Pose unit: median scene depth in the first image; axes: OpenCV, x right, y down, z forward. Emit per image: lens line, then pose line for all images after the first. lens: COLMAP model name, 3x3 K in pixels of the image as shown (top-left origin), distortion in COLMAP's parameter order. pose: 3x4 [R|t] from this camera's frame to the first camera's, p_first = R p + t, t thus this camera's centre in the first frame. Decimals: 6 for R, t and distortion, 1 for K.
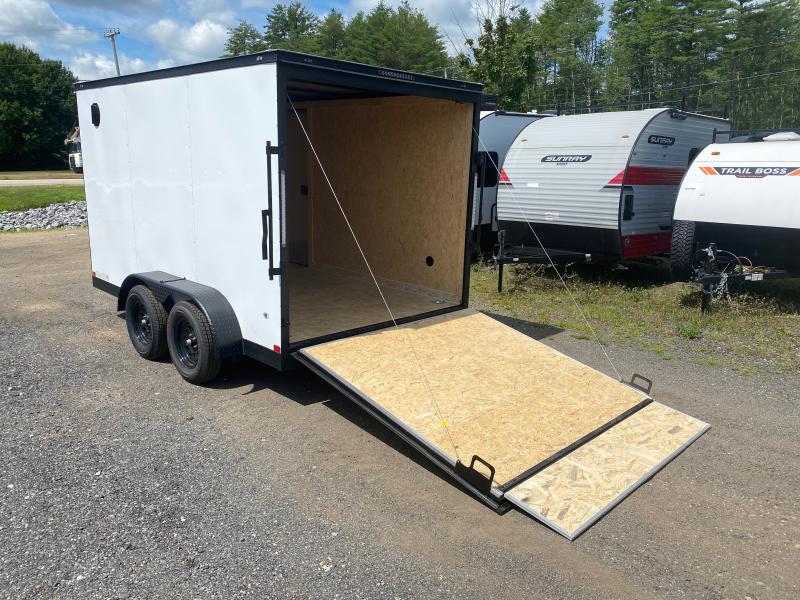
lens RADIAL K [[613.8, 0, 392.1], [0, 613.8, 295.7], [0, 0, 1]] dist [0.018876, -0.013774]
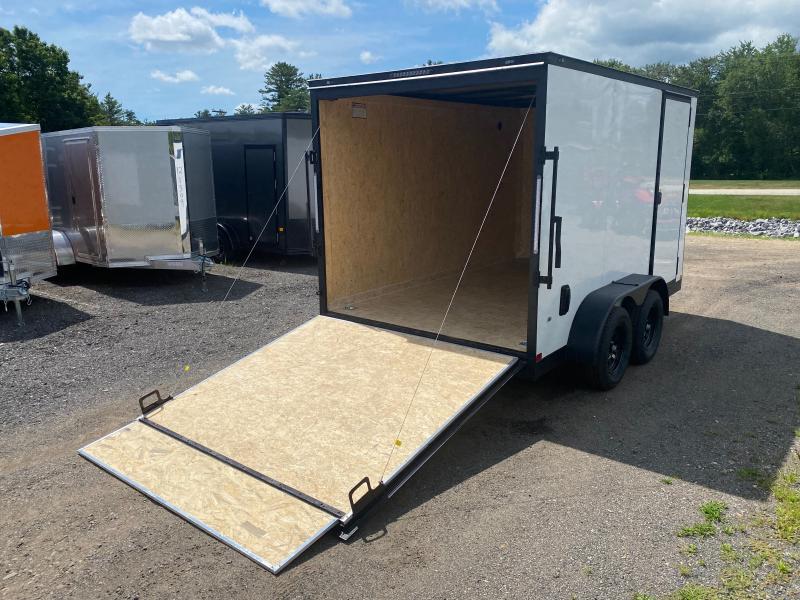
lens RADIAL K [[613.8, 0, 393.7], [0, 613.8, 295.4], [0, 0, 1]] dist [0.018876, -0.013774]
pose [[0.104796, 0.191200, -0.975941, 0.652990], [-0.203657, 0.964673, 0.167124, -0.116049], [0.973418, 0.181243, 0.140033, 0.583606]]
